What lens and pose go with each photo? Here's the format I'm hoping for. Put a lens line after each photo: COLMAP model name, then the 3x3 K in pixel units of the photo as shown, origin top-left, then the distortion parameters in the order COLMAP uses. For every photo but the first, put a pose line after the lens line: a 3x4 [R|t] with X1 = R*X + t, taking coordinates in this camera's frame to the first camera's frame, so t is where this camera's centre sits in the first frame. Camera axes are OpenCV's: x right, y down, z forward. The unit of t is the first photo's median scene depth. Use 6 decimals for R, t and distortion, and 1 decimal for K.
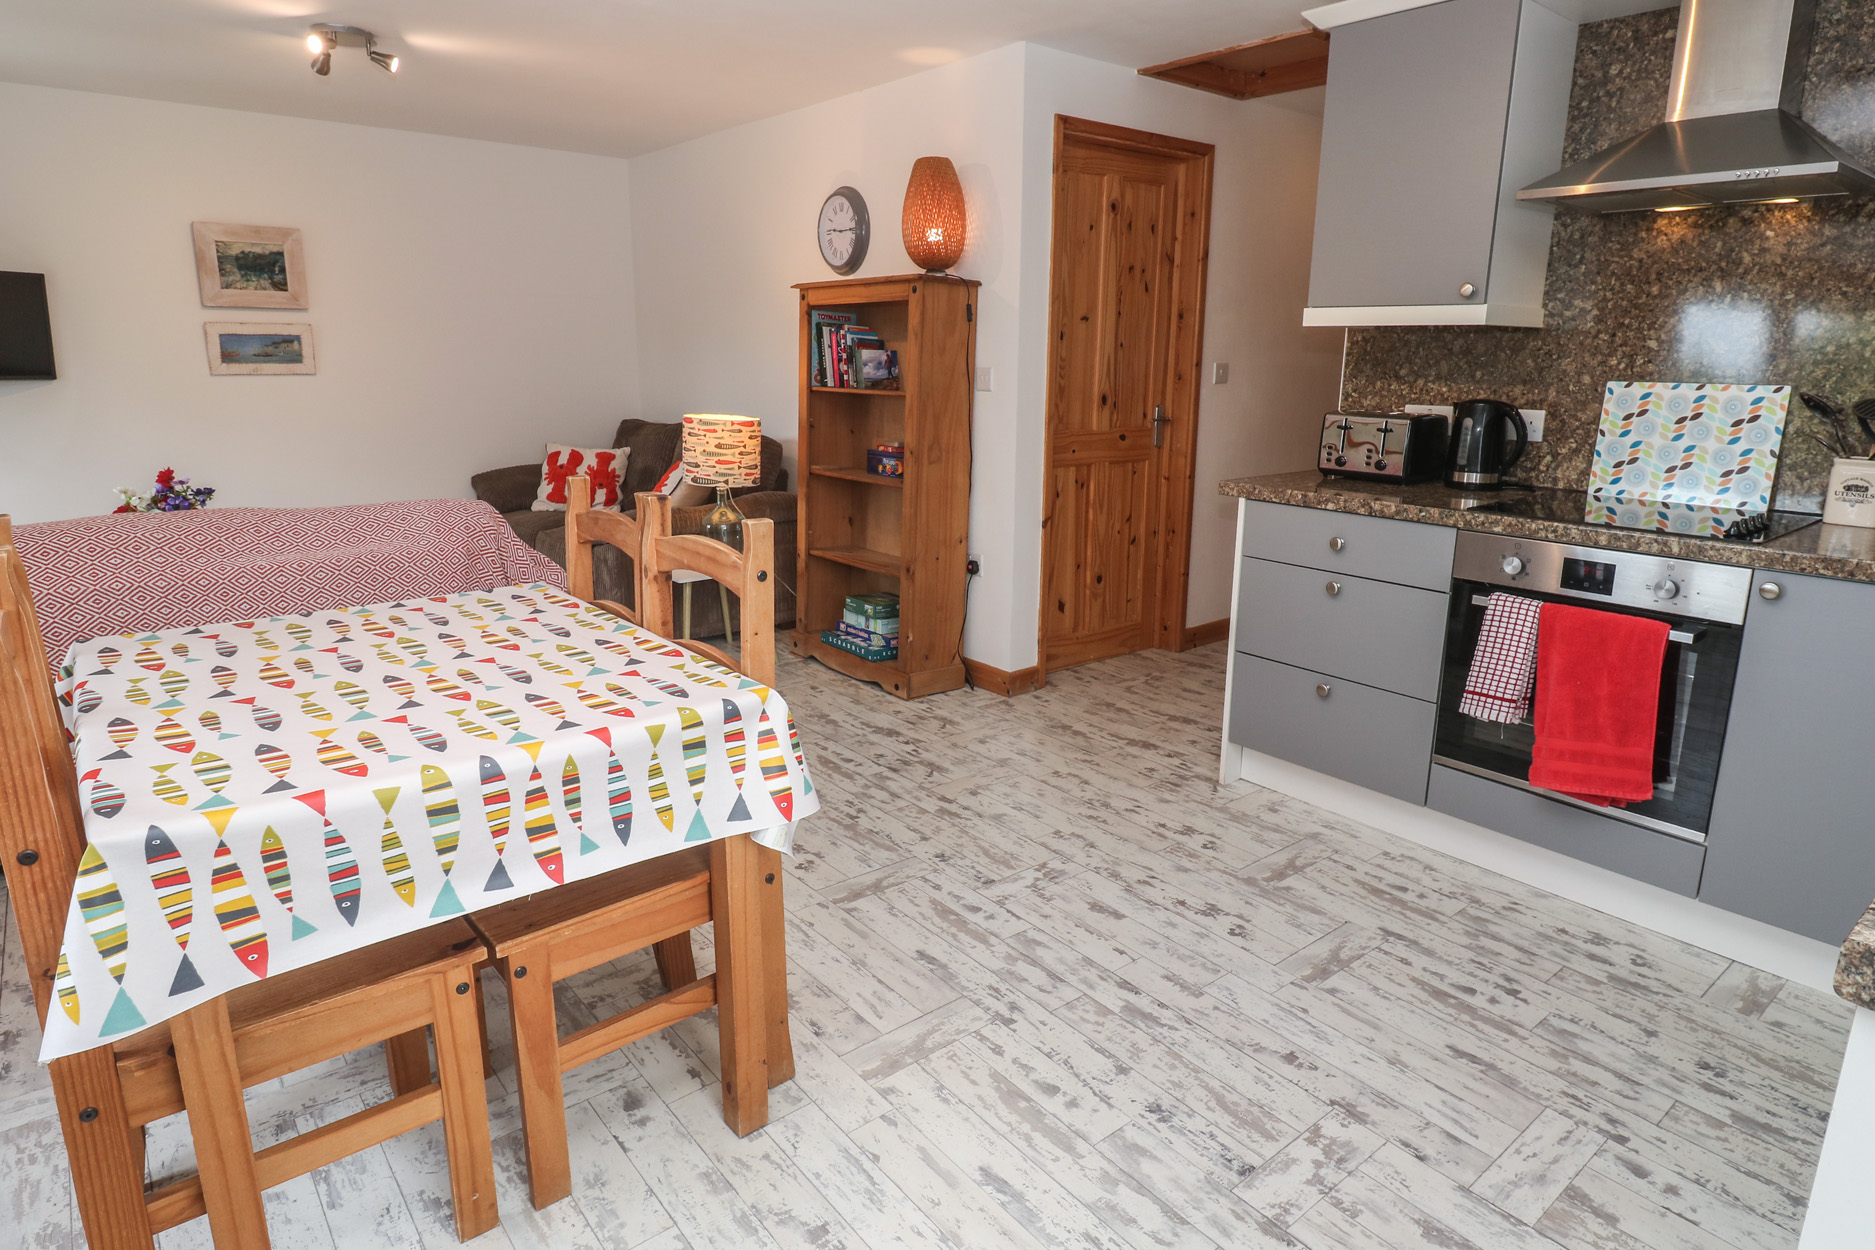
lens RADIAL K [[1063.1, 0, 962.7], [0, 1063.1, 596.8], [0, 0, 1]] dist [0.001877, -0.009806]
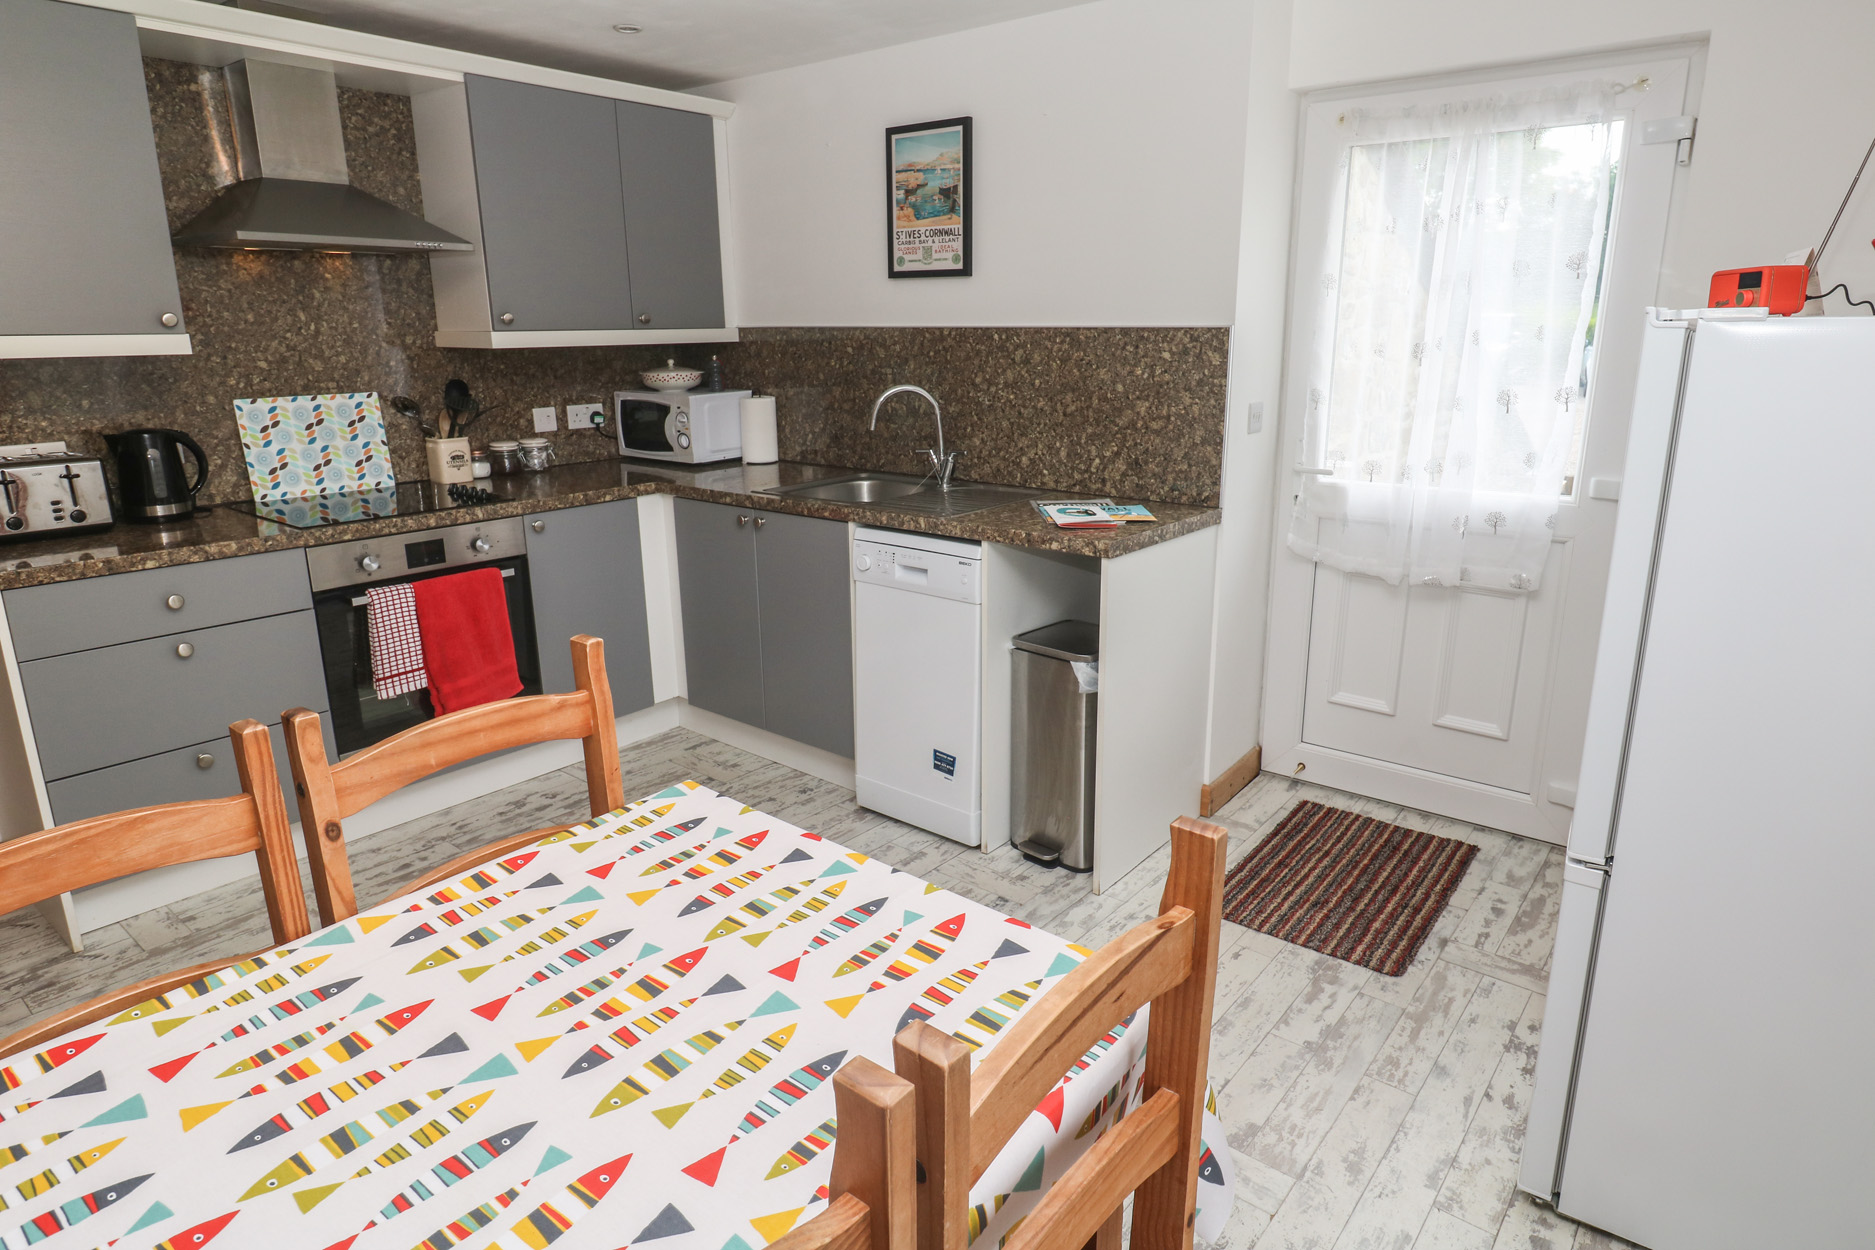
lens RADIAL K [[1070.0, 0, 971.1], [0, 1070.0, 599.4], [0, 0, 1]] dist [-0.001909, -0.003196]
pose [[-0.204764, -0.257081, 0.944448, -0.697714], [0.219177, 0.928349, 0.300218, -0.191115], [-0.953957, 0.268474, -0.133746, 0.519640]]
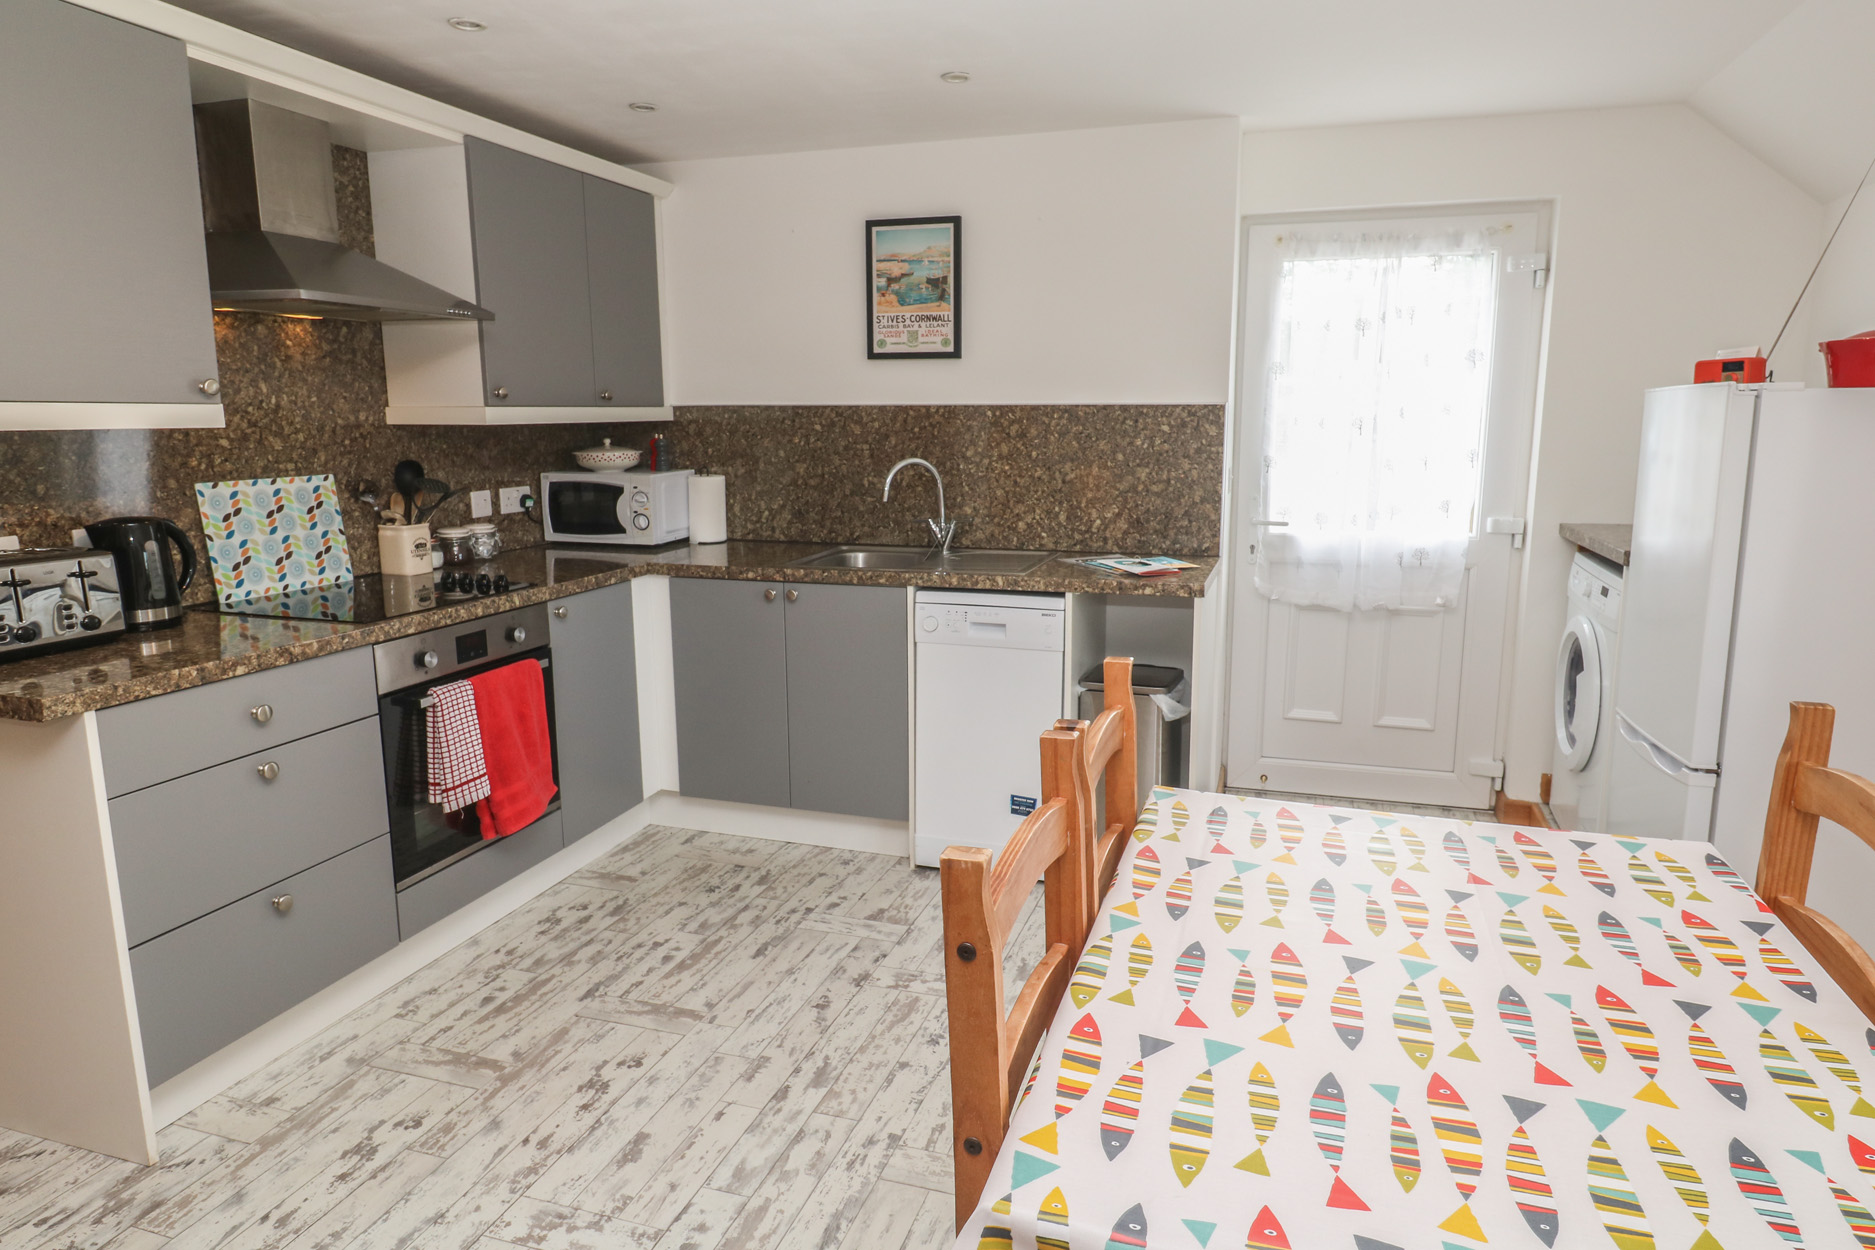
lens RADIAL K [[1091.9, 0, 976.0], [0, 1091.9, 601.0], [0, 0, 1]] dist [0.000724, -0.004205]
pose [[-0.547708, -0.153553, 0.822458, -0.609617], [0.181541, 0.937784, 0.295980, -0.288014], [-0.816737, 0.311420, -0.485755, 1.021354]]
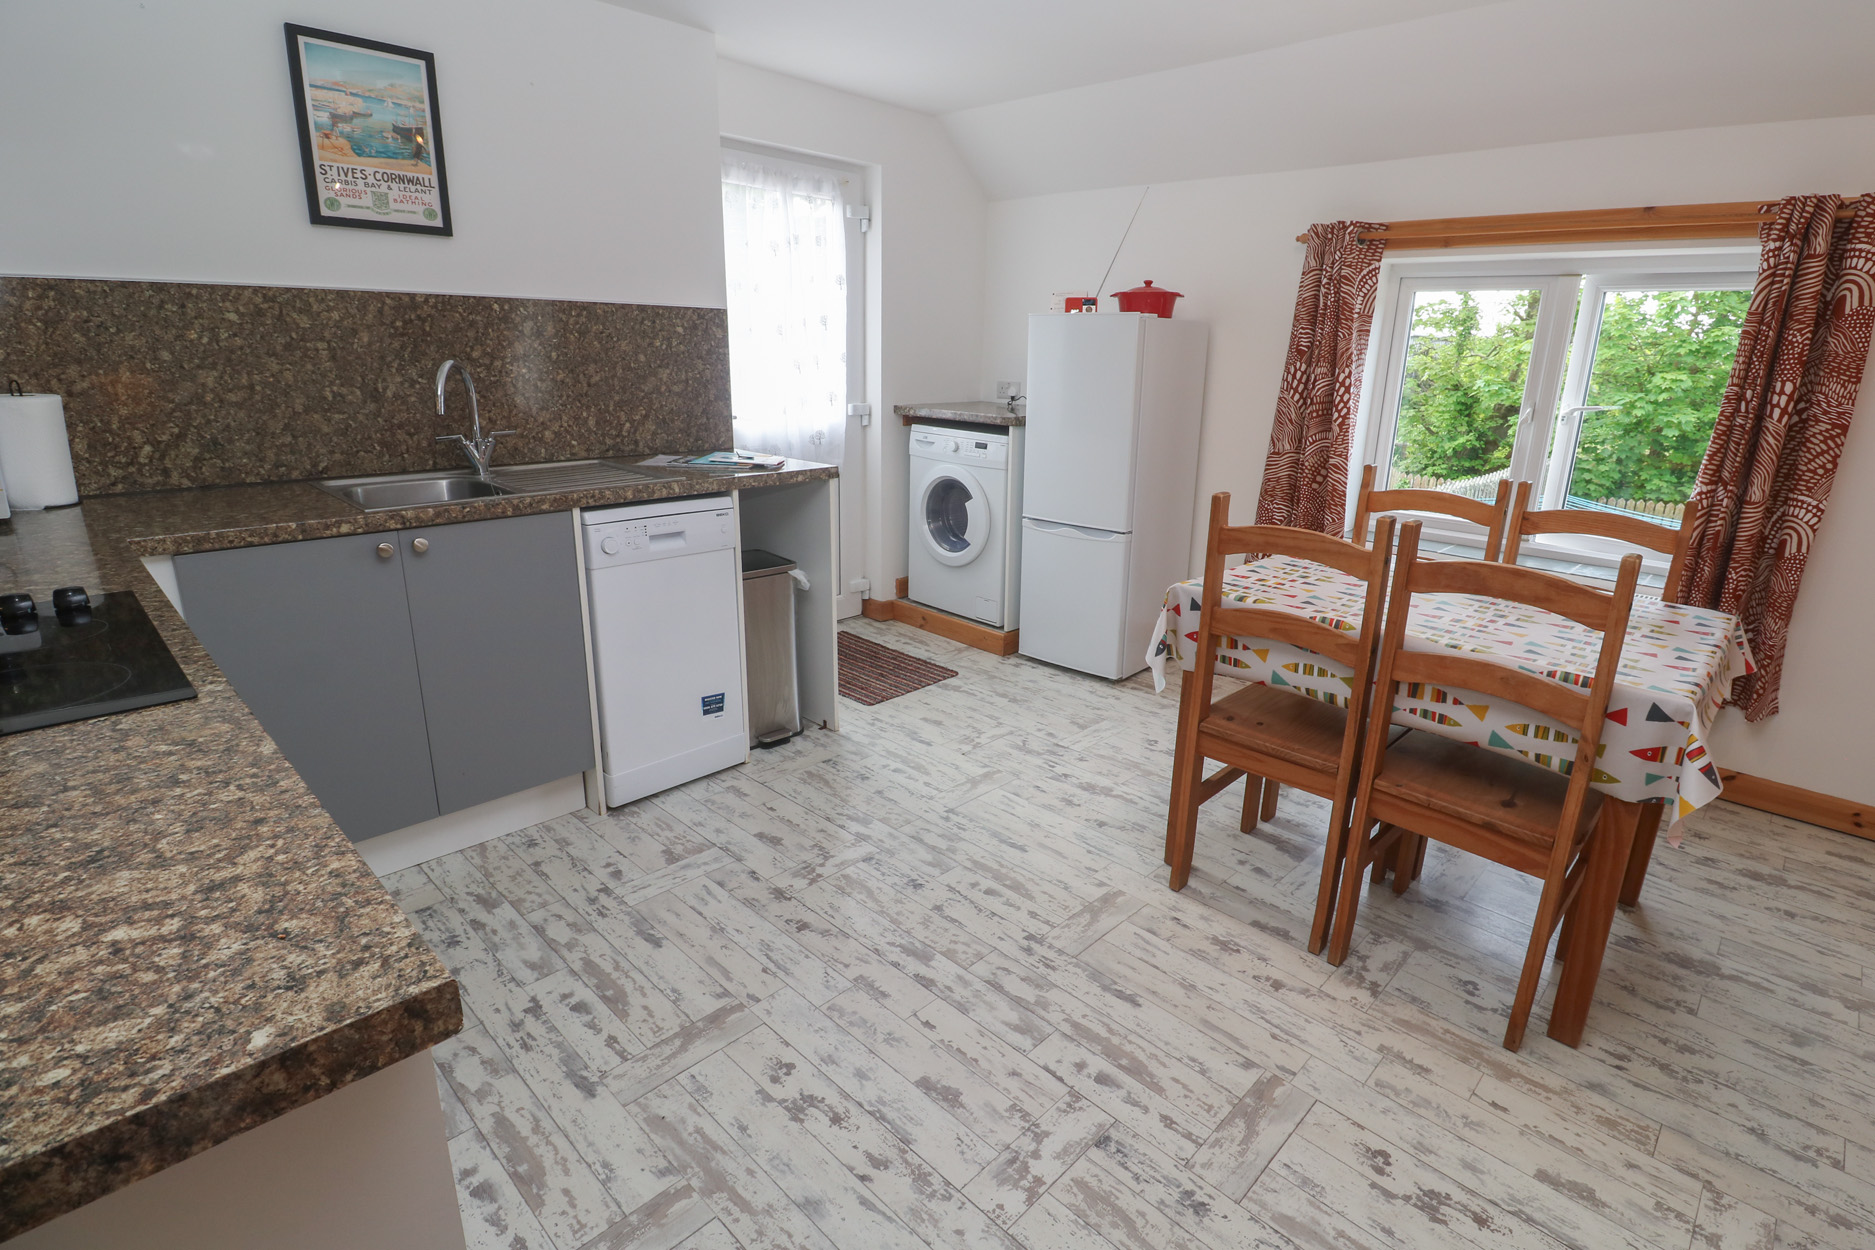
lens RADIAL K [[912.8, 0, 972.1], [0, 912.8, 605.9], [0, 0, 1]] dist [0.001131, -0.016161]
pose [[-0.991990, -0.006315, -0.126162, 0.190332], [-0.066648, 0.874589, 0.480263, -0.328094], [0.107307, 0.484824, -0.868004, 1.357961]]
